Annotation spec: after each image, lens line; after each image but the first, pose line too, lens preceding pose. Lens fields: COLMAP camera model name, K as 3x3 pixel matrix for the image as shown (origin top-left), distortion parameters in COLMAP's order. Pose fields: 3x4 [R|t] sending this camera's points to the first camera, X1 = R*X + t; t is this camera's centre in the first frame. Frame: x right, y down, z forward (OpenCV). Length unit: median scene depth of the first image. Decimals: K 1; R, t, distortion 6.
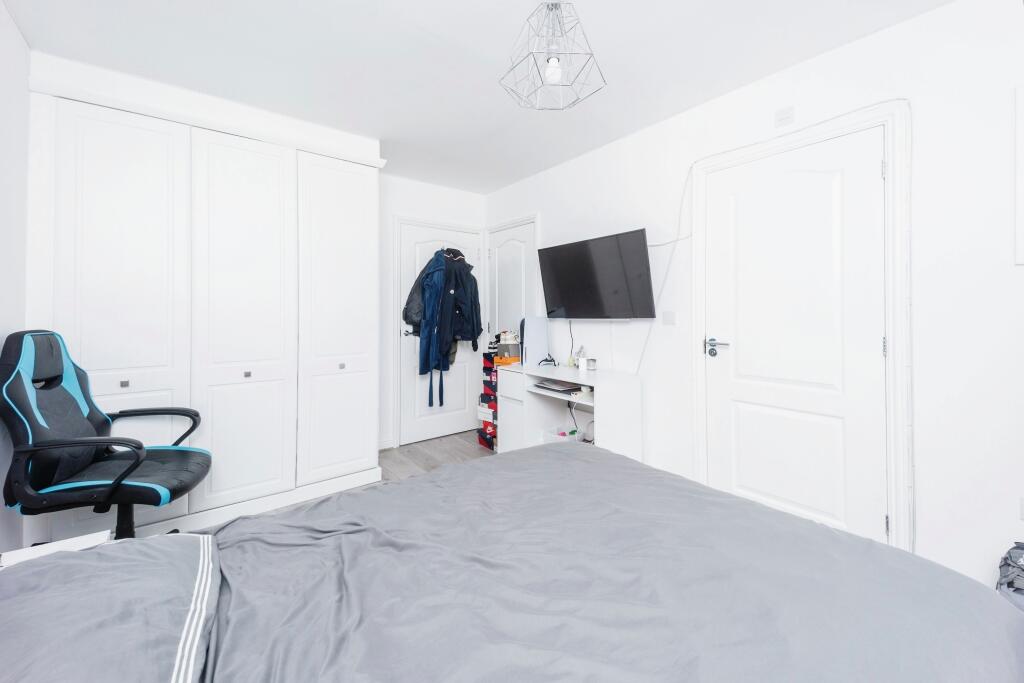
lens RADIAL K [[411.2, 0, 511.1], [0, 411.2, 322.1], [0, 0, 1]] dist [0.000589, -0.000070]
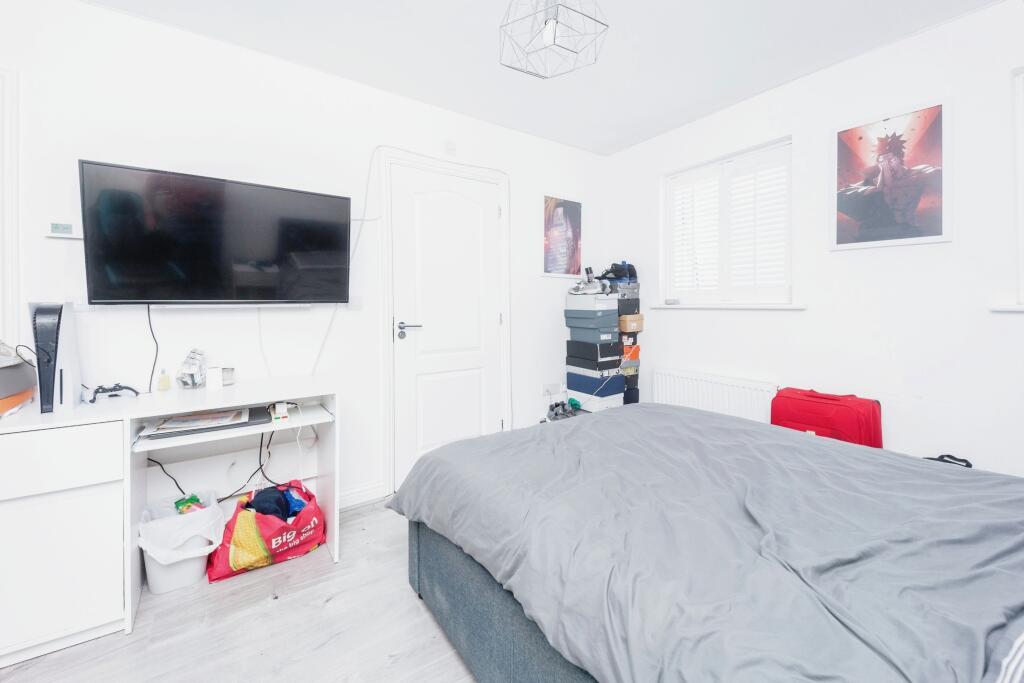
lens RADIAL K [[411.2, 0, 511.1], [0, 411.2, 322.1], [0, 0, 1]] dist [0.000589, -0.000070]
pose [[-0.023314, -0.048882, 0.998532, -0.535071], [0.007138, 0.998770, 0.049060, -0.009446], [-0.999703, 0.008271, -0.022936, 0.674060]]
